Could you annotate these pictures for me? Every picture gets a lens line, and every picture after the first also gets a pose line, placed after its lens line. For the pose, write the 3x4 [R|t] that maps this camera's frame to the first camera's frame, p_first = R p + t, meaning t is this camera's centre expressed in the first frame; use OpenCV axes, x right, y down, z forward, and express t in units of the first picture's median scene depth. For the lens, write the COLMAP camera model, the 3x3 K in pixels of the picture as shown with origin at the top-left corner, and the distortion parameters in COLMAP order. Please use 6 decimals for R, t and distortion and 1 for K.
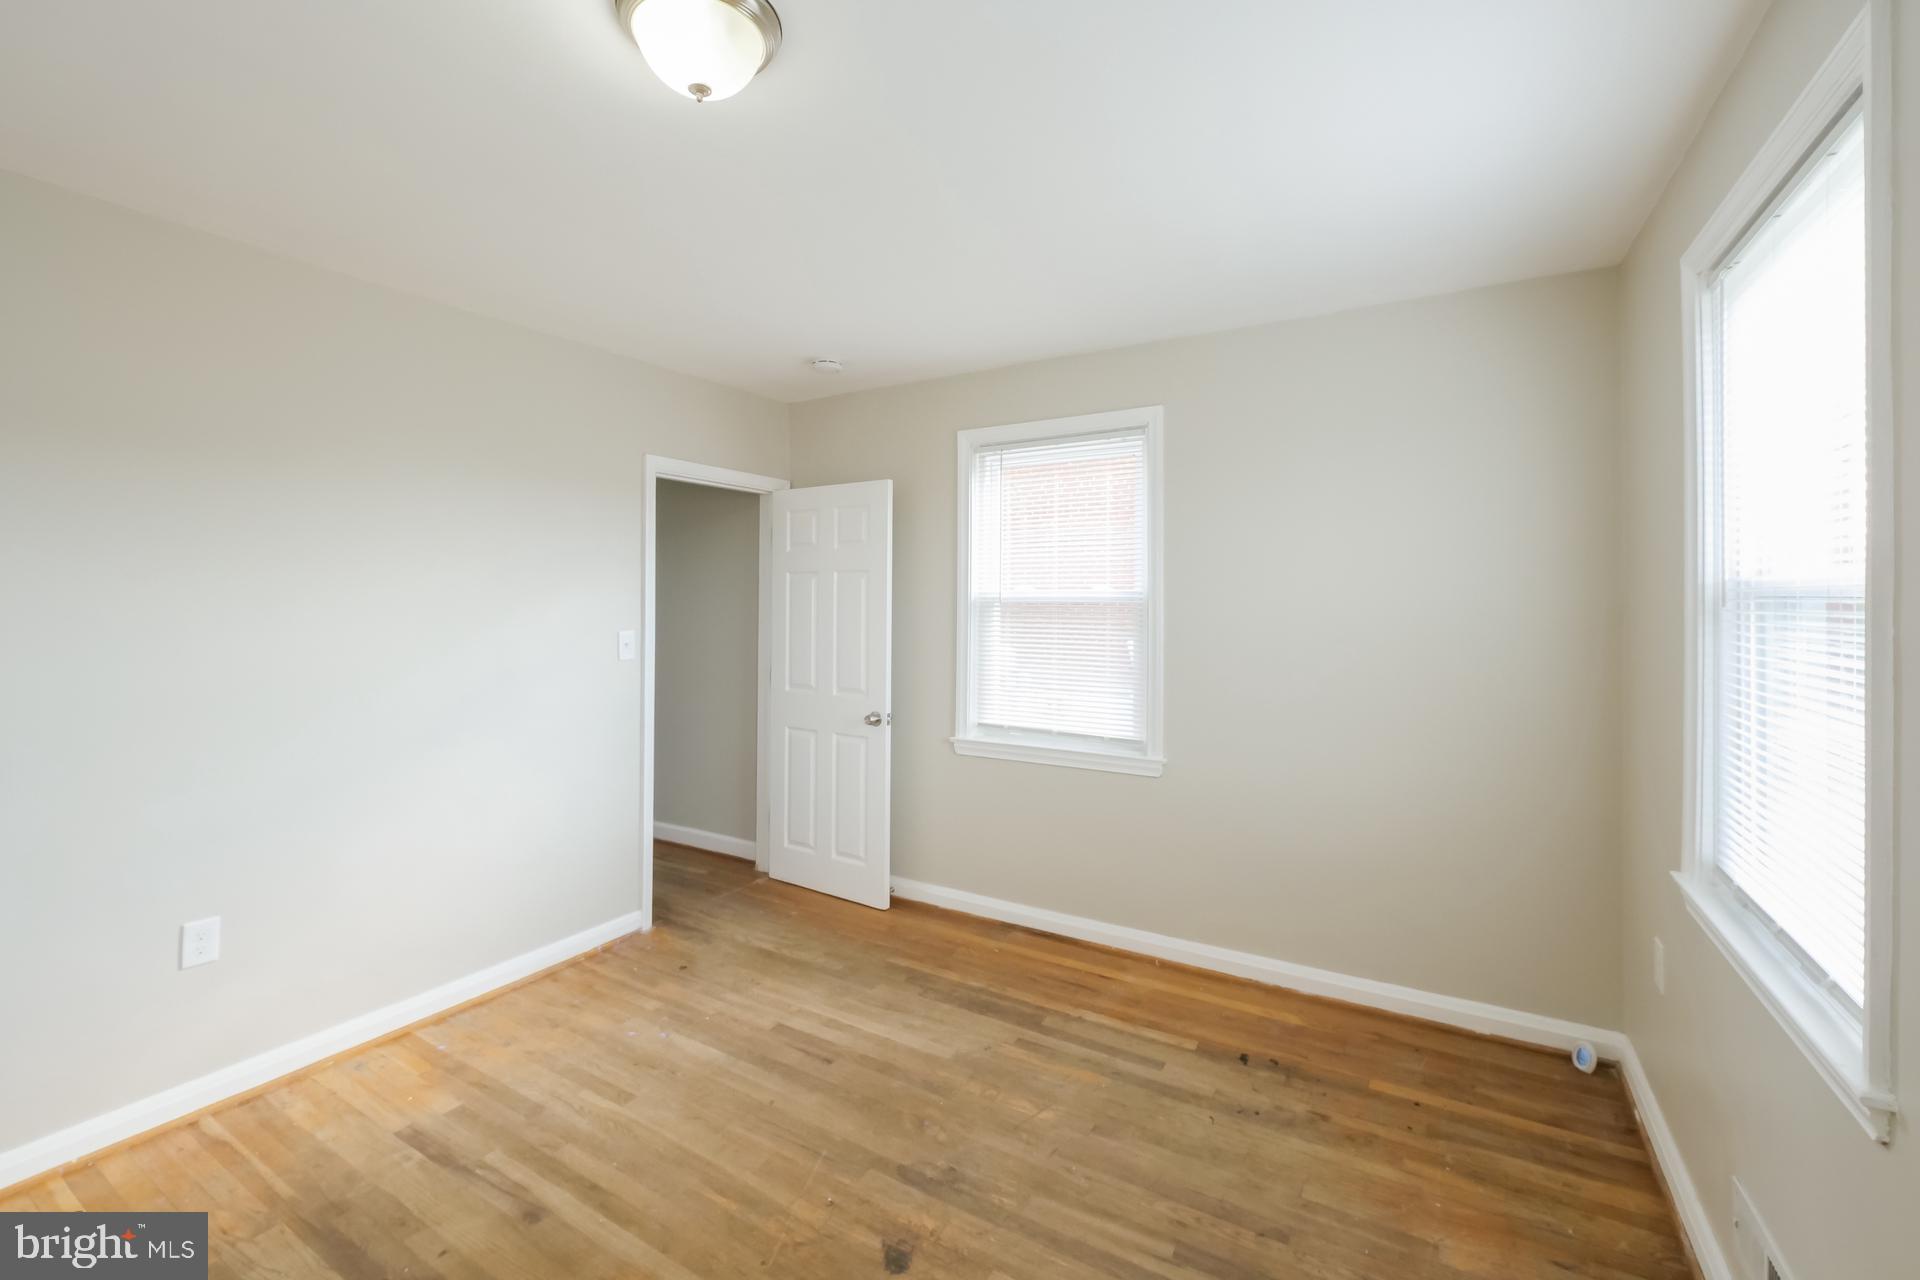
lens RADIAL K [[826.0, 0, 948.3], [0, 826.0, 604.2], [0, 0, 1]] dist [0.006273, -0.003077]
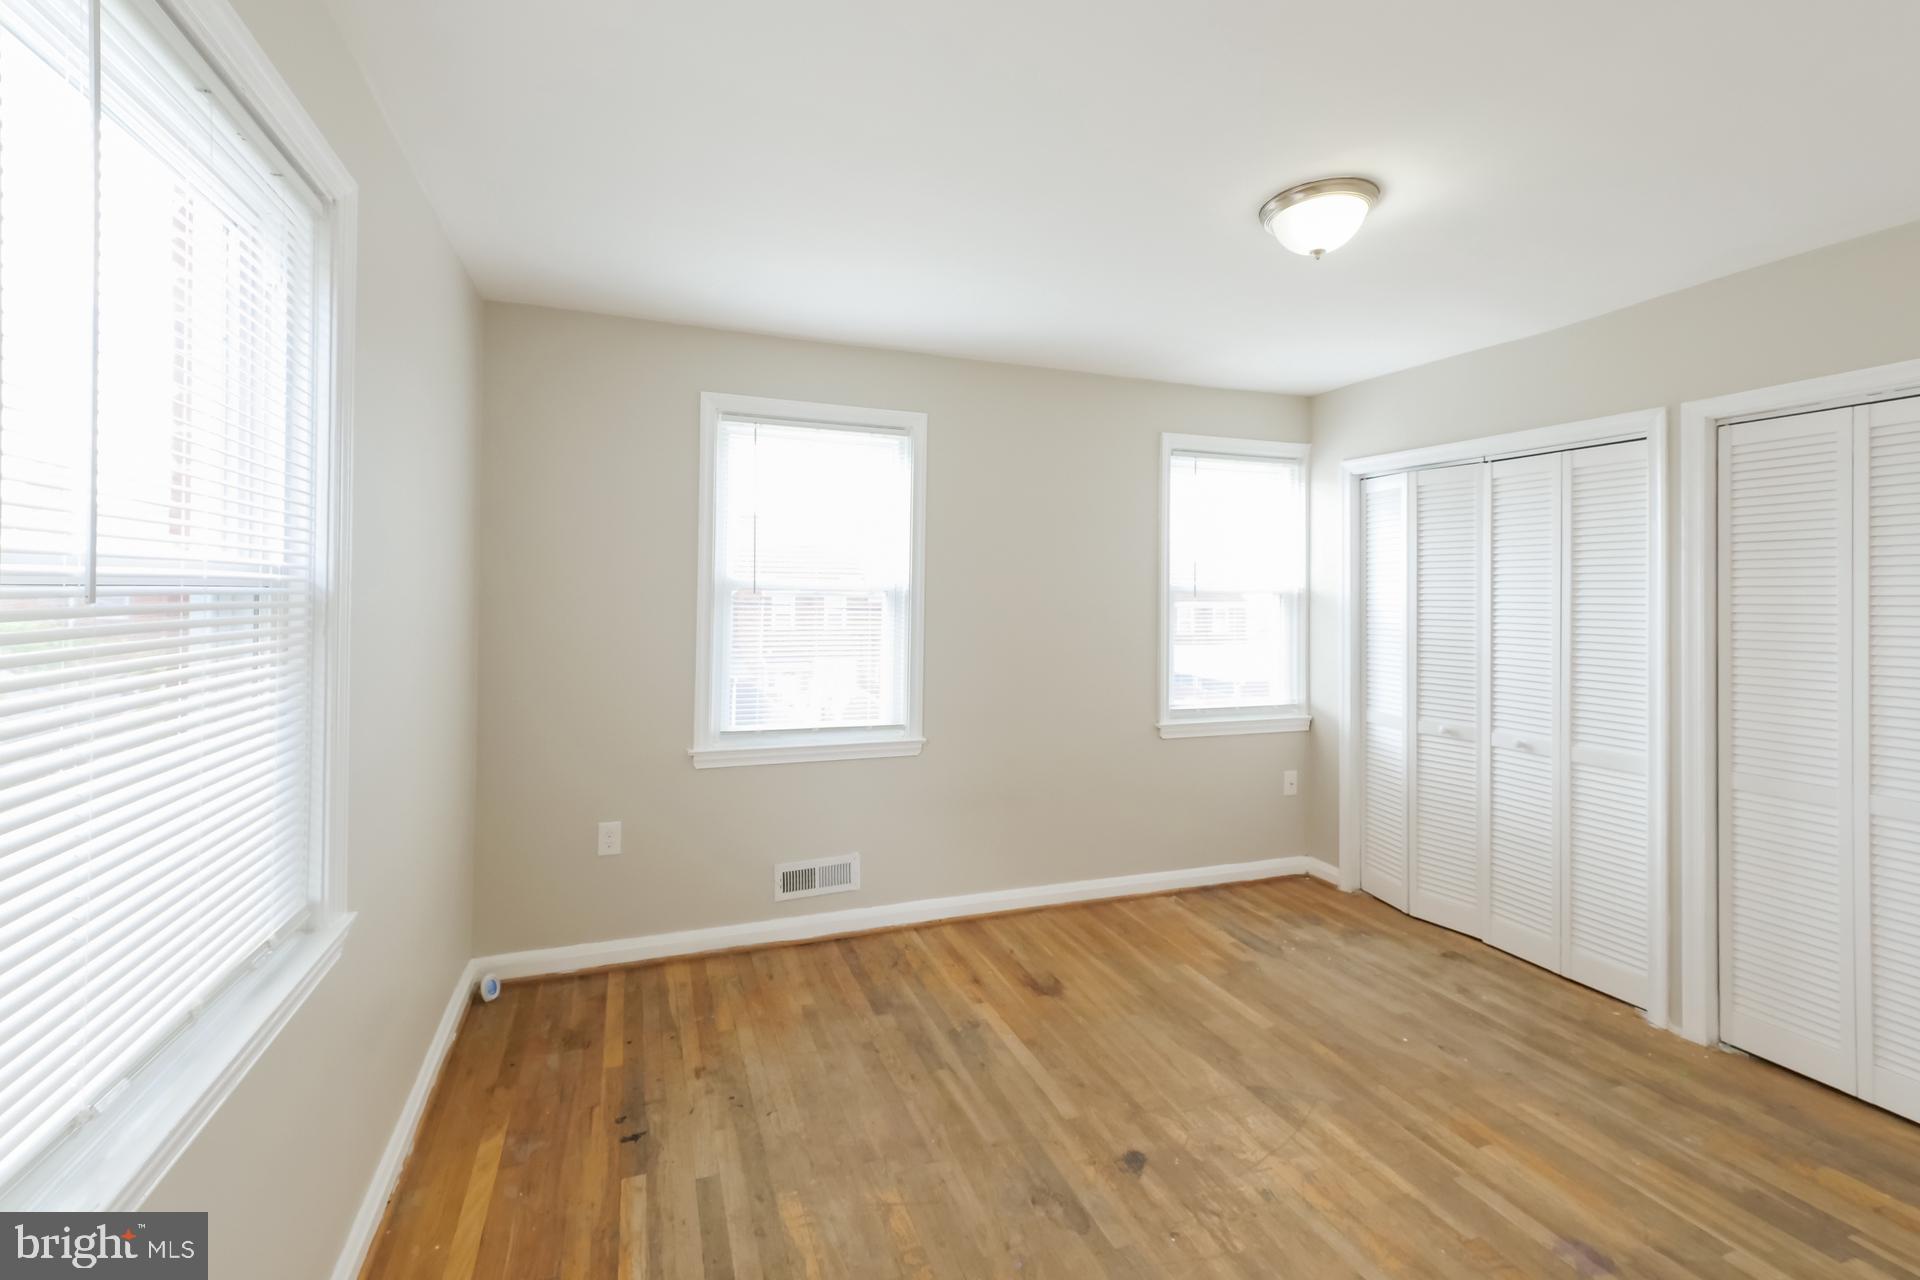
lens RADIAL K [[826.0, 0, 948.3], [0, 826.0, 604.2], [0, 0, 1]] dist [0.006273, -0.003077]
pose [[-0.801650, -0.015054, 0.597604, -0.428382], [-0.005991, 0.999835, 0.017150, 0.006240], [-0.597763, 0.010169, -0.801608, 1.674894]]
